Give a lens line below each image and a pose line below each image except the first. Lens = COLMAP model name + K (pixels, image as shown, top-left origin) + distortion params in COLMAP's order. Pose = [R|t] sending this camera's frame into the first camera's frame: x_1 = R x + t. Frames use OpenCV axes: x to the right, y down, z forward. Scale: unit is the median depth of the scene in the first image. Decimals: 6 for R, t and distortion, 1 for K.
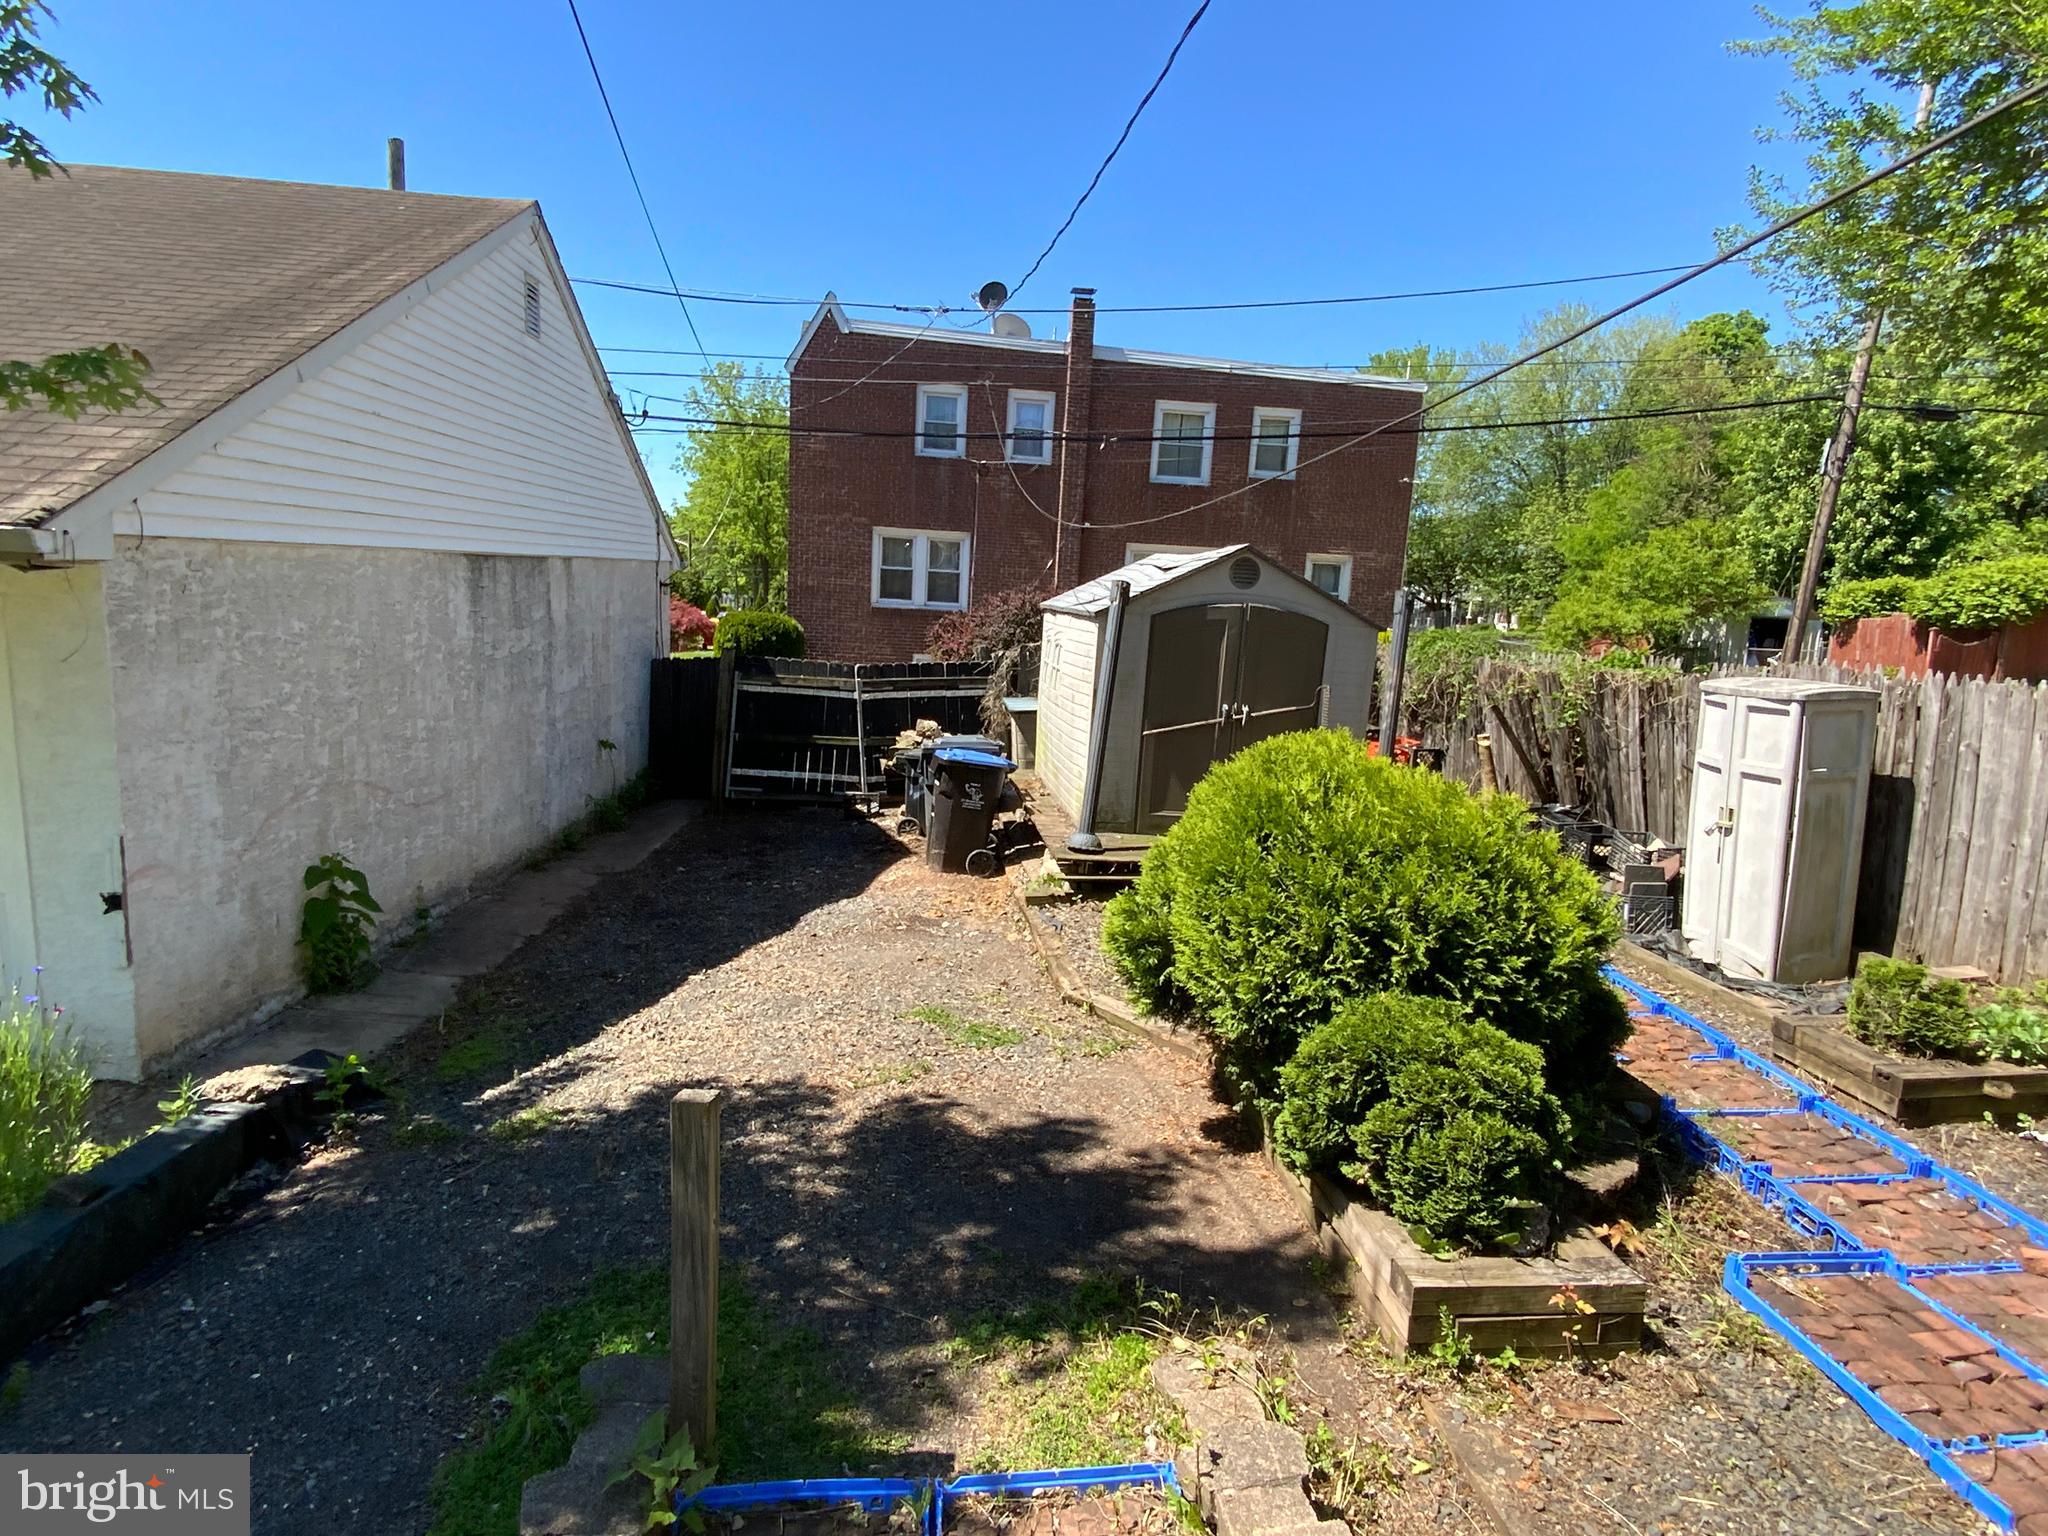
lens RADIAL K [[1083.3, 0, 1024.0], [0, 1083.3, 768.0], [0, 0, 1]] dist [0.025764, -0.018444]
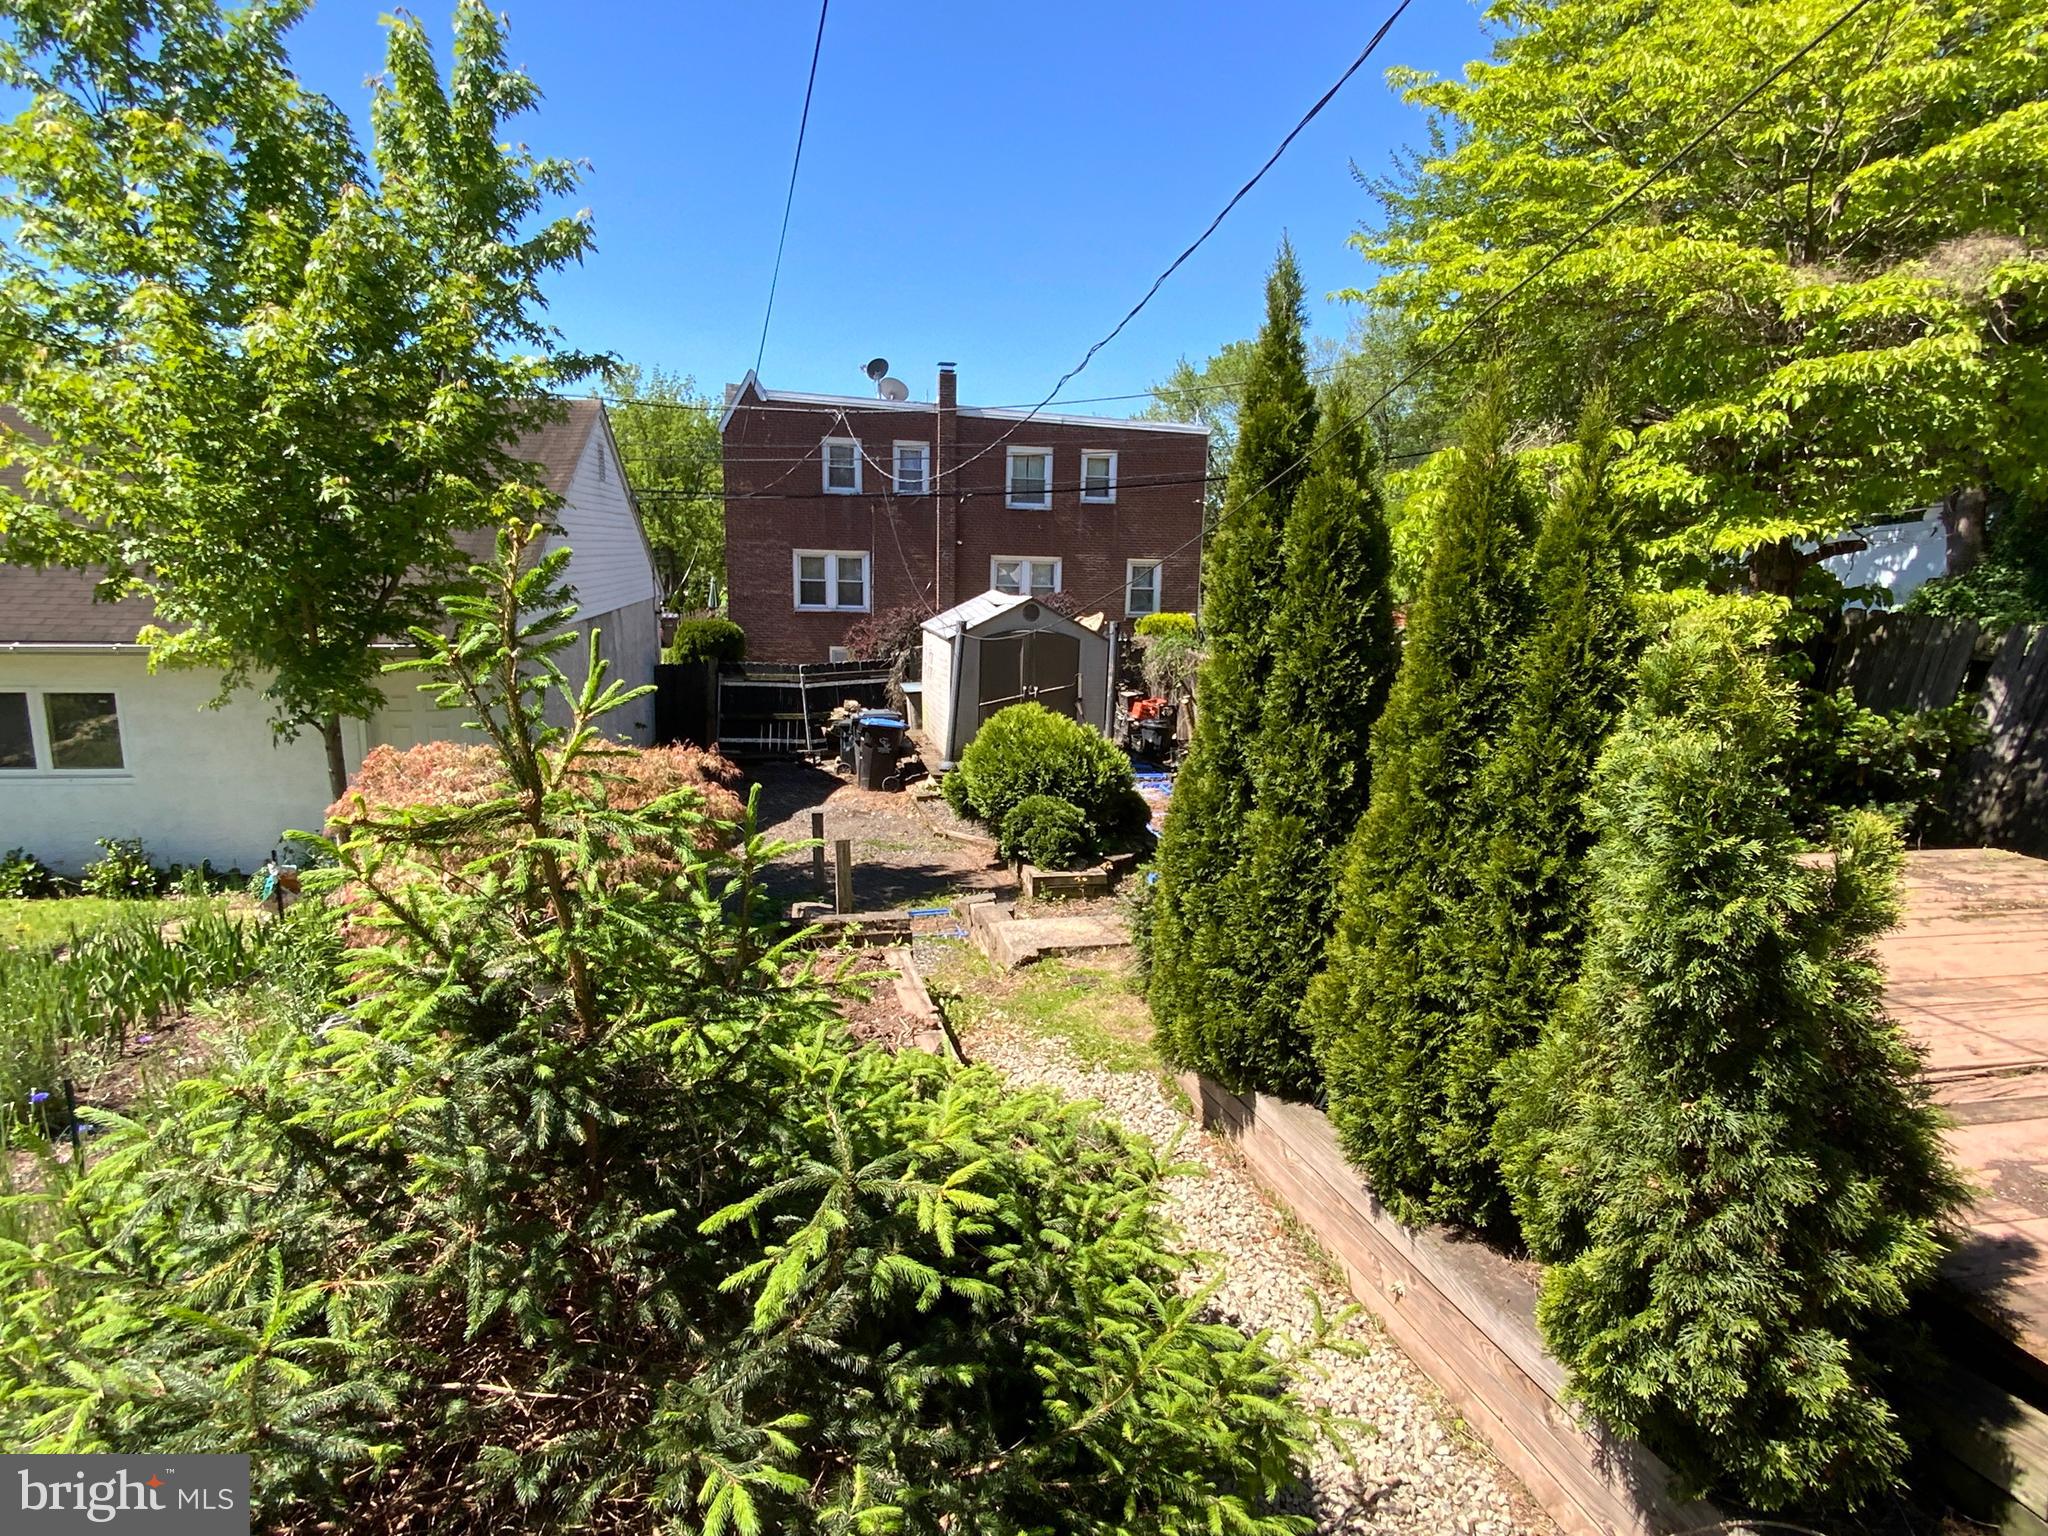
lens RADIAL K [[1083.3, 0, 1024.0], [0, 1083.3, 768.0], [0, 0, 1]] dist [0.025764, -0.018444]
pose [[0.995085, -0.048290, 0.086453, 0.016435], [0.045540, 0.998401, 0.033499, 0.010675], [-0.087932, -0.029397, 0.995693, -0.529448]]
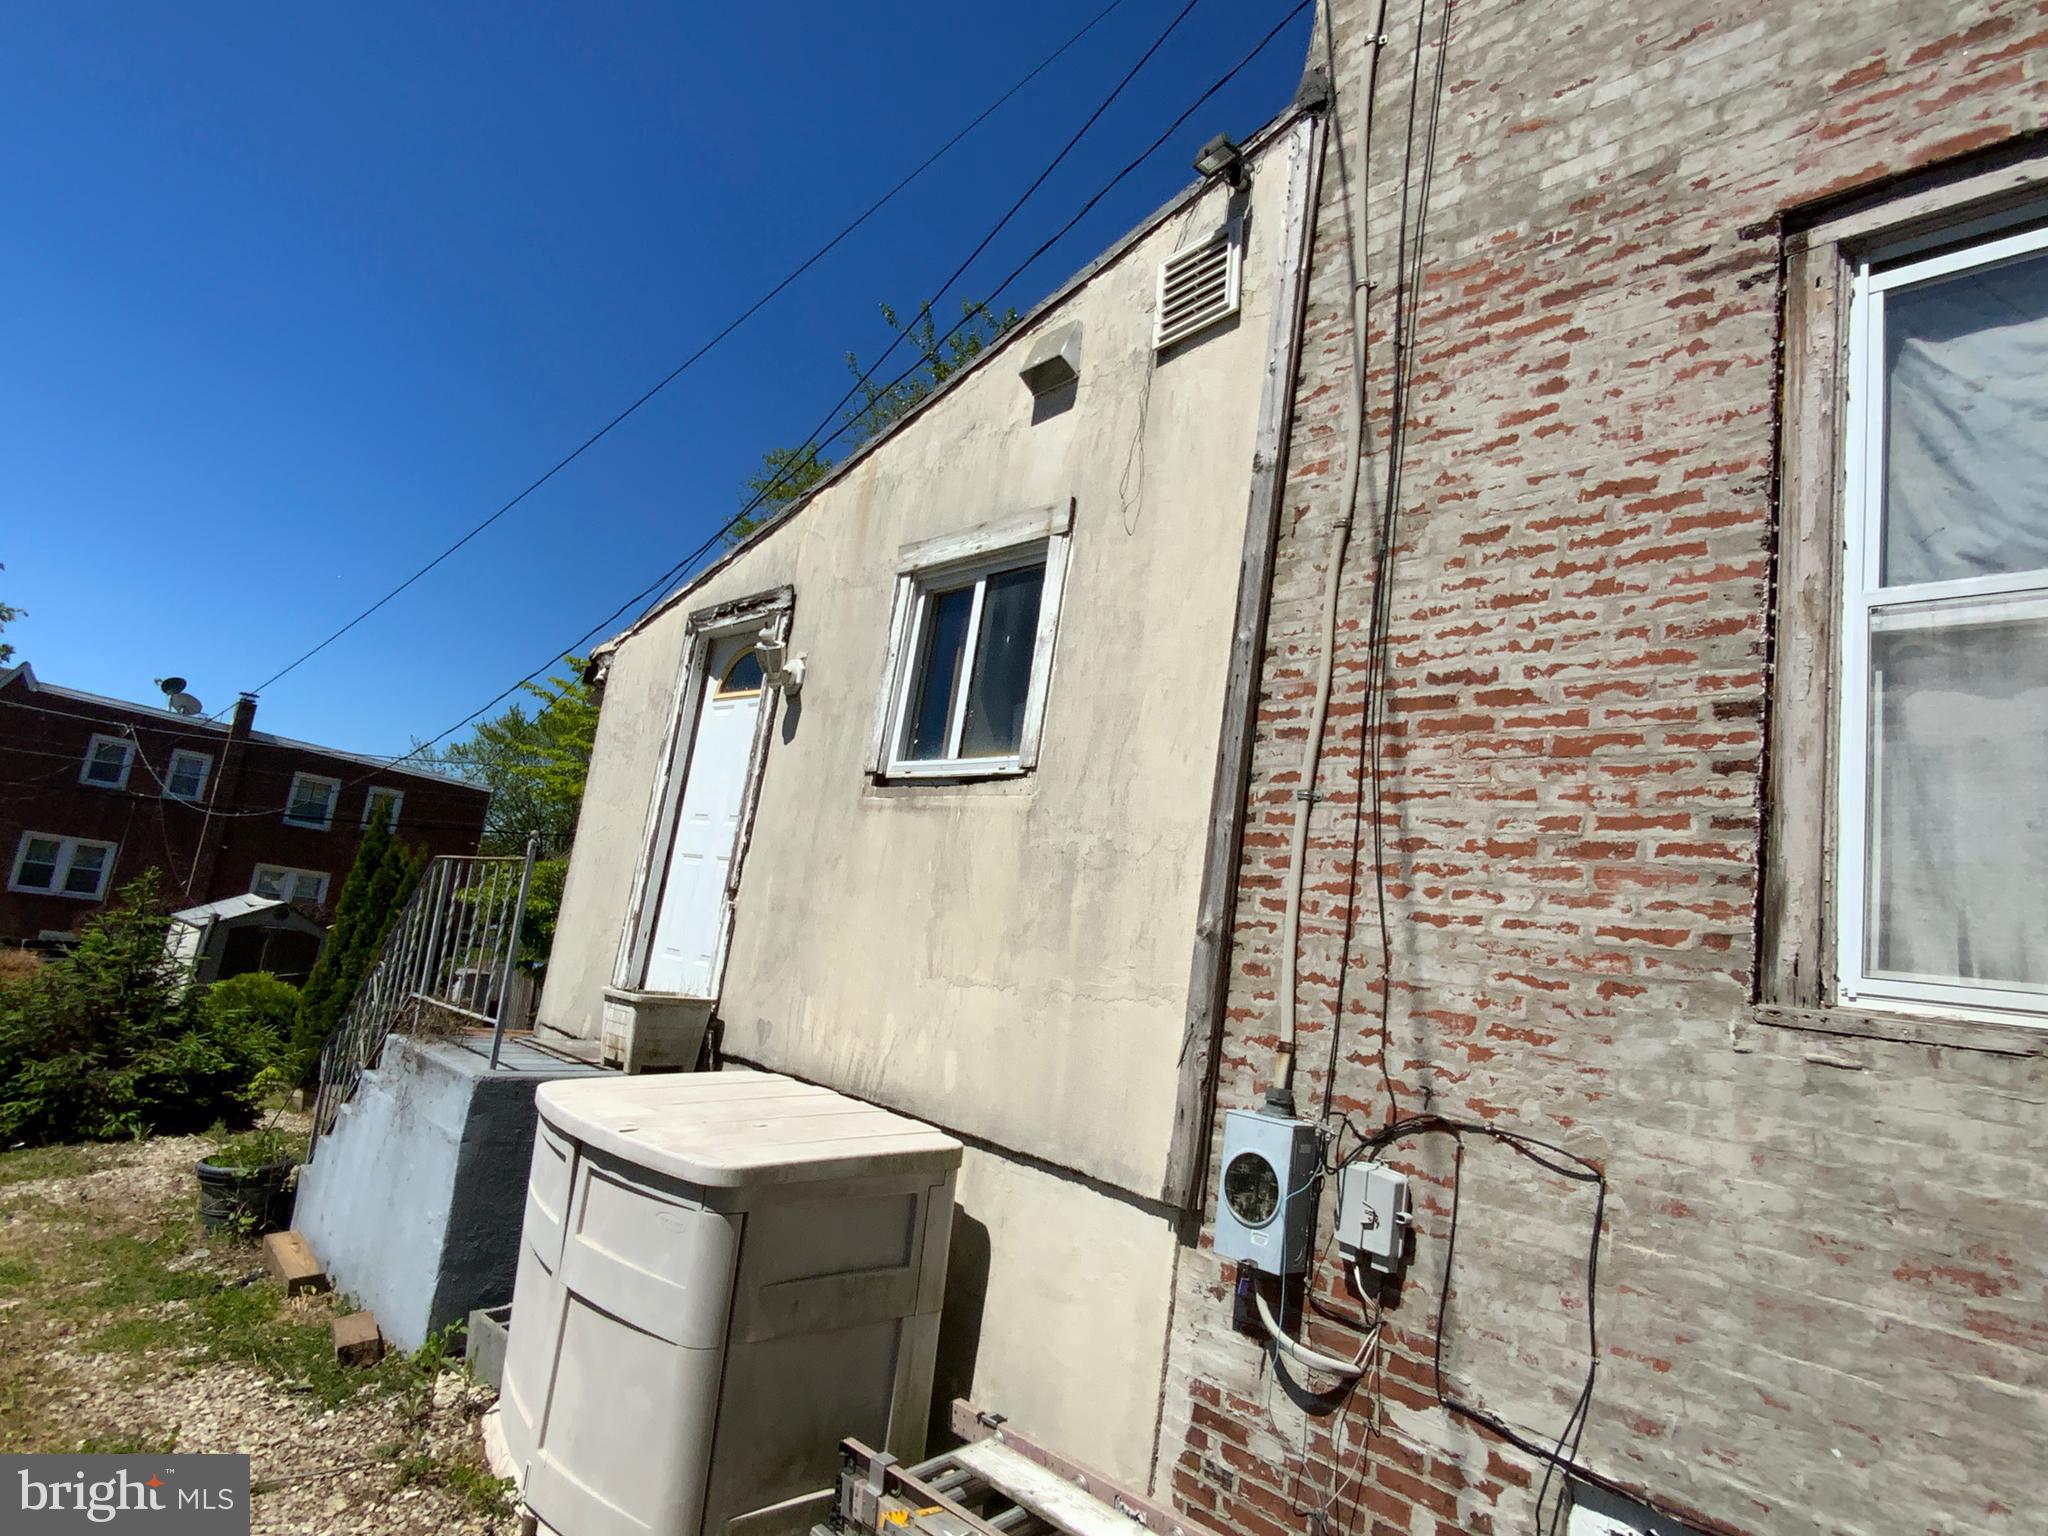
lens RADIAL K [[1083.3, 0, 1024.0], [0, 1083.3, 768.0], [0, 0, 1]] dist [0.025764, -0.018444]
pose [[0.777087, 0.159898, 0.608744, -0.027798], [0.010034, 0.963921, -0.266000, 0.115002], [-0.629314, 0.212813, 0.747445, -1.286122]]
